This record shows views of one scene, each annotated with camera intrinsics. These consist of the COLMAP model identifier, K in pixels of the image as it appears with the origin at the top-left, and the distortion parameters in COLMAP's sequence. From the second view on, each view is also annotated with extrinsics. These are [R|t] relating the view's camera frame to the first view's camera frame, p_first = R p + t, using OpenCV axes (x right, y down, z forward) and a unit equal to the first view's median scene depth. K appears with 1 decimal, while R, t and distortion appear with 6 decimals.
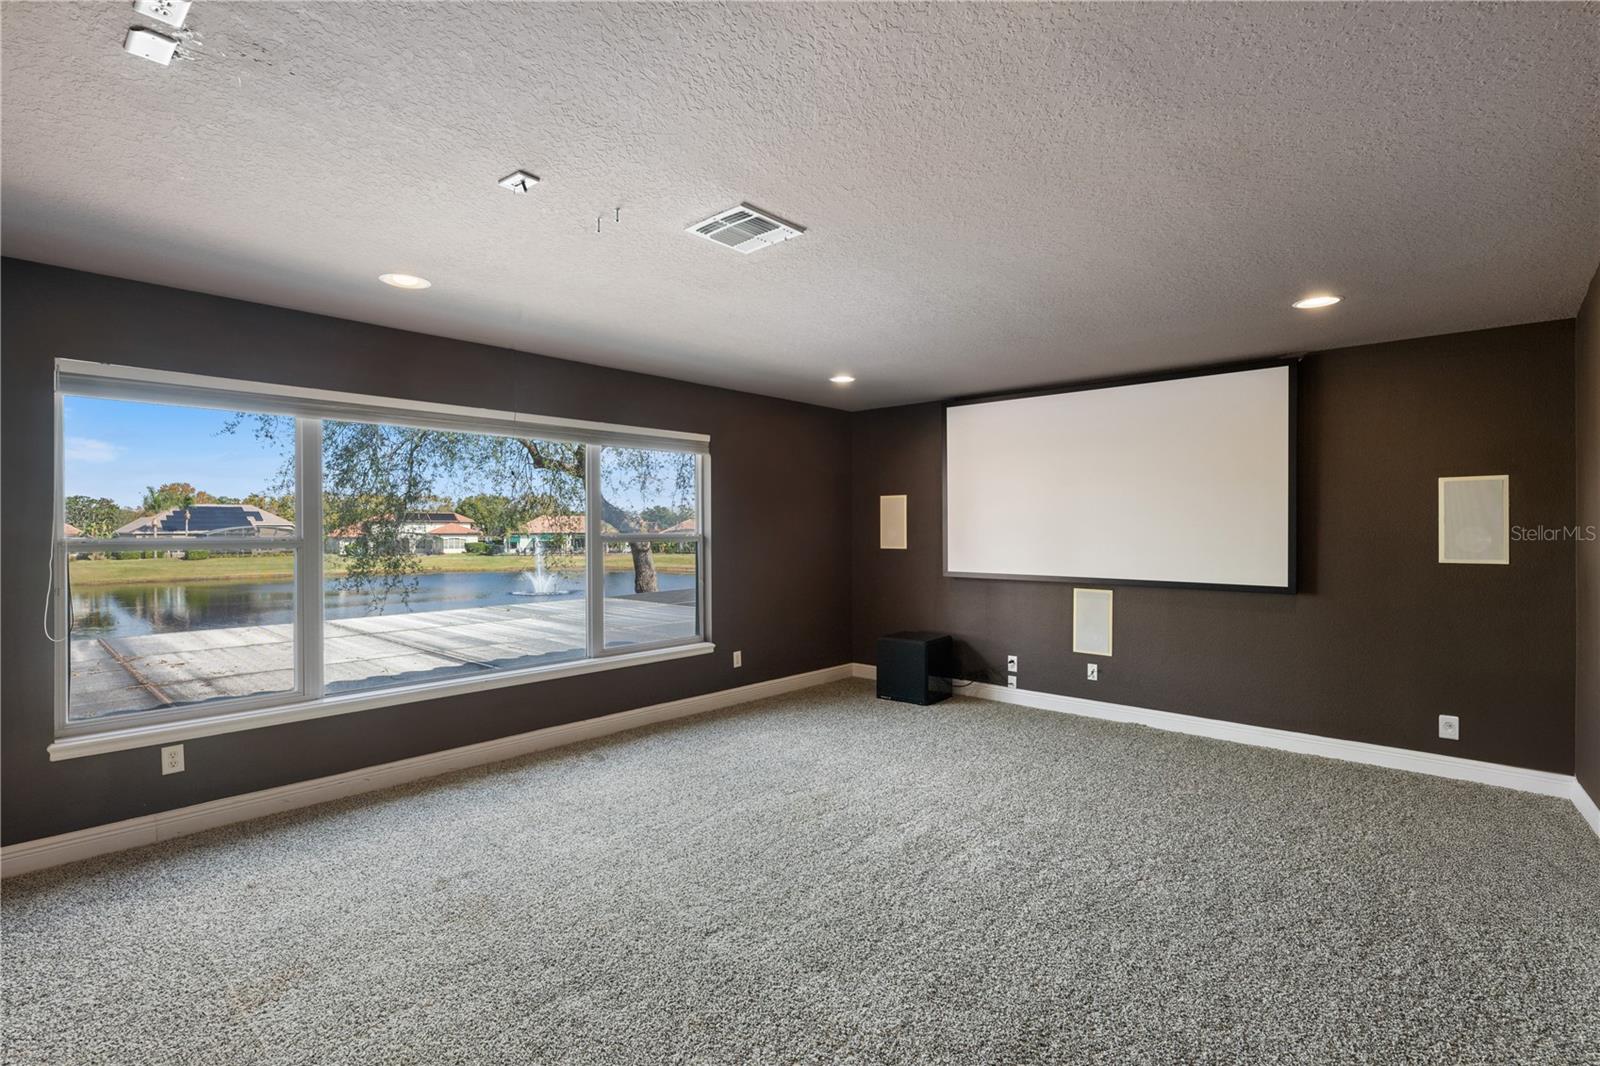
lens RADIAL K [[761.6, 0, 793.9], [0, 761.6, 537.5], [0, 0, 1]] dist [0.004204, 0.002201]
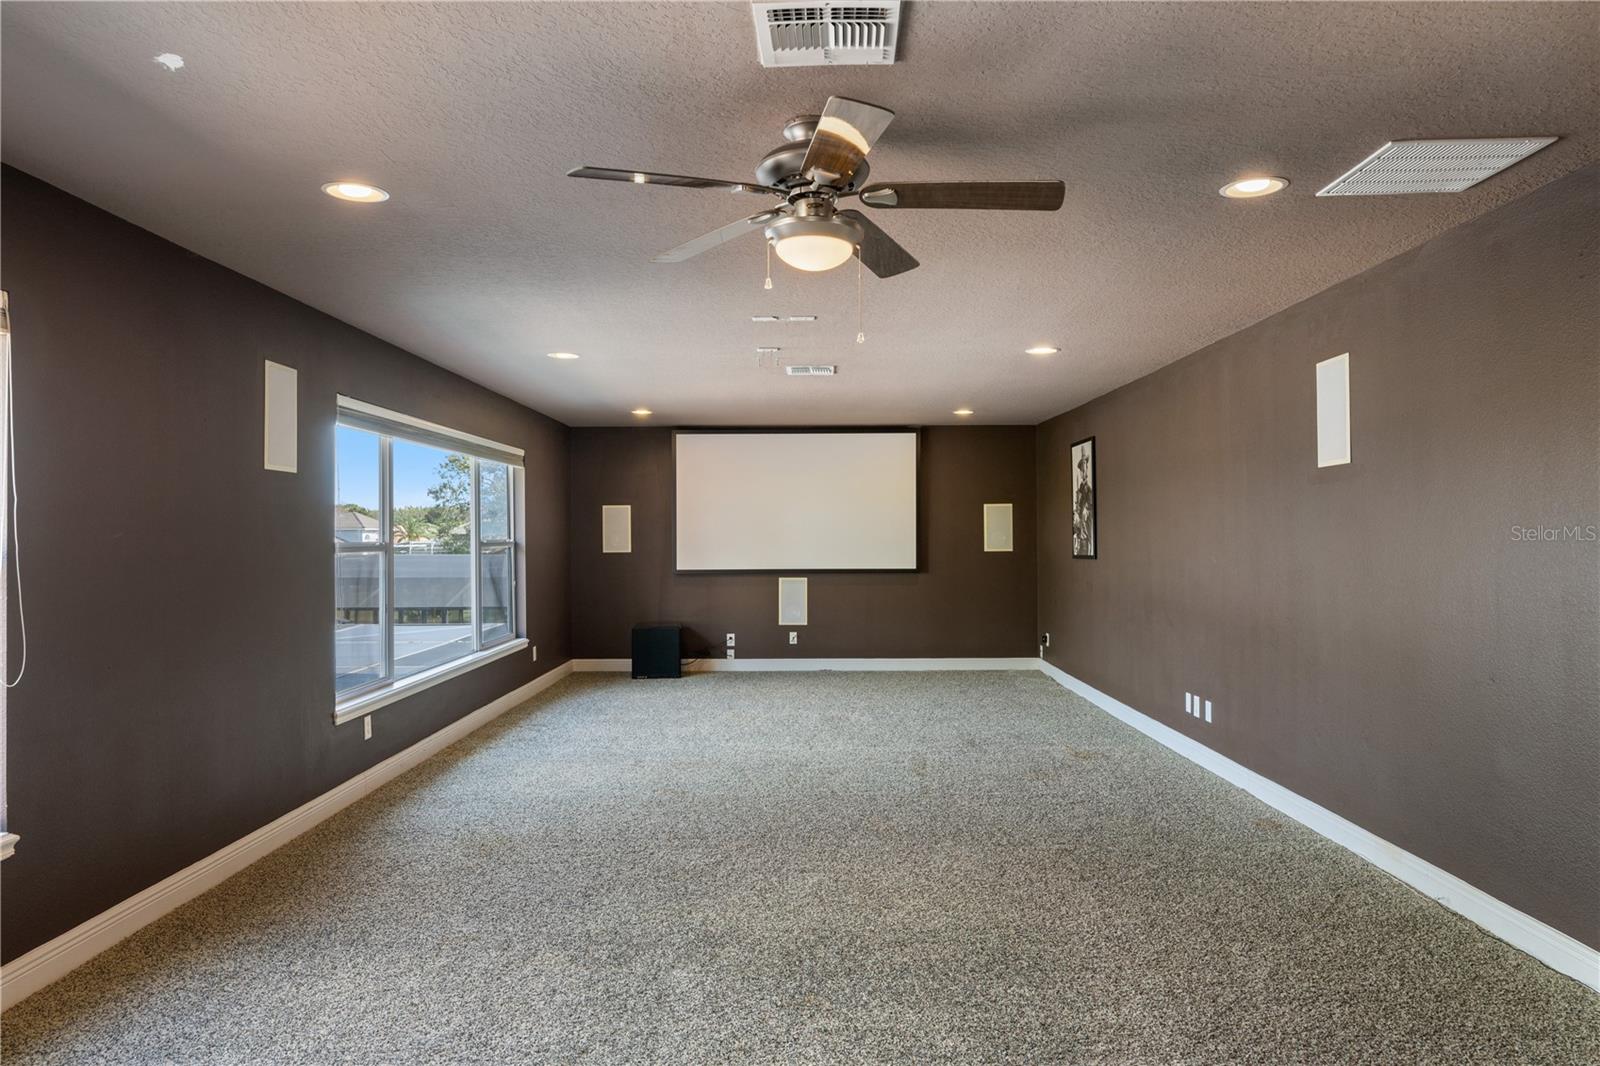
lens RADIAL K [[1071.3, 0, 803.0], [0, 1071.3, 530.9], [0, 0, 1]] dist [0.002502, 0.000003]
pose [[0.737249, -0.001625, 0.675620, -0.846615], [0.014582, 0.999802, -0.013508, 0.009535], [-0.675464, 0.019811, 0.737127, -0.411149]]
